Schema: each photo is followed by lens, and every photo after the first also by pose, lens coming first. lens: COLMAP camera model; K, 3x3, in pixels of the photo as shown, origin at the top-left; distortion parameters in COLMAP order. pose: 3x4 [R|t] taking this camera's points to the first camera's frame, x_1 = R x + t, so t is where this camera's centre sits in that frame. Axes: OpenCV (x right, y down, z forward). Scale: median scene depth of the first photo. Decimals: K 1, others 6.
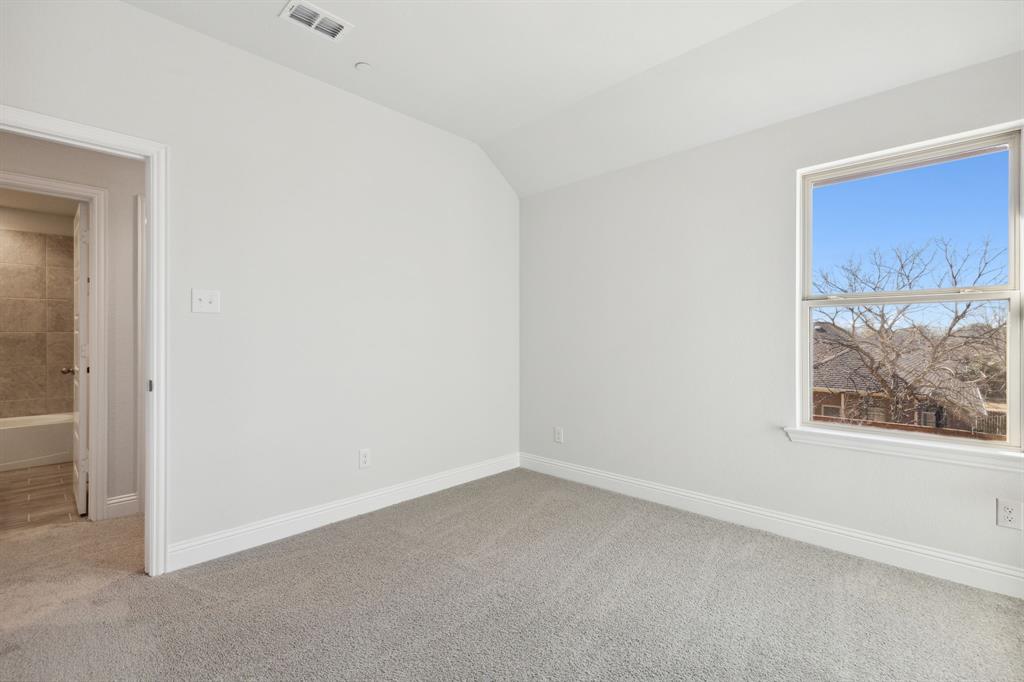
lens RADIAL K [[465.9, 0, 508.4], [0, 465.9, 337.7], [0, 0, 1]] dist [0.008299, -0.001012]
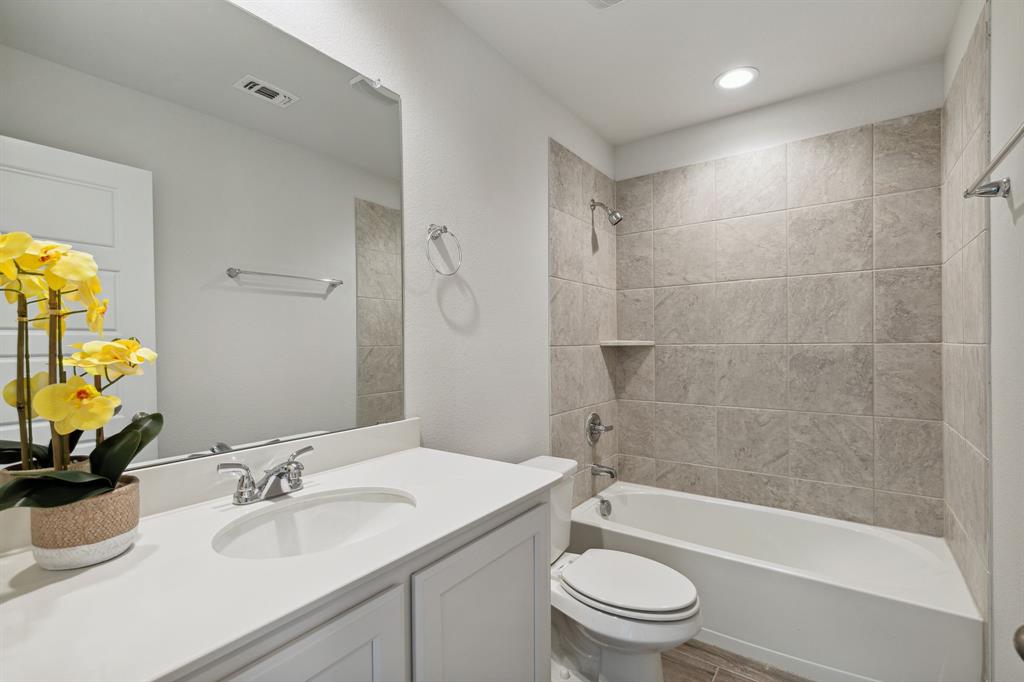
lens RADIAL K [[465.9, 0, 508.7], [0, 465.9, 344.4], [0, 0, 1]] dist [0.008299, -0.001012]
pose [[0.157054, -0.001390, -0.987589, -0.603818], [0.001088, 0.999999, -0.001235, -0.010916], [0.987589, -0.000880, 0.157056, 0.590535]]
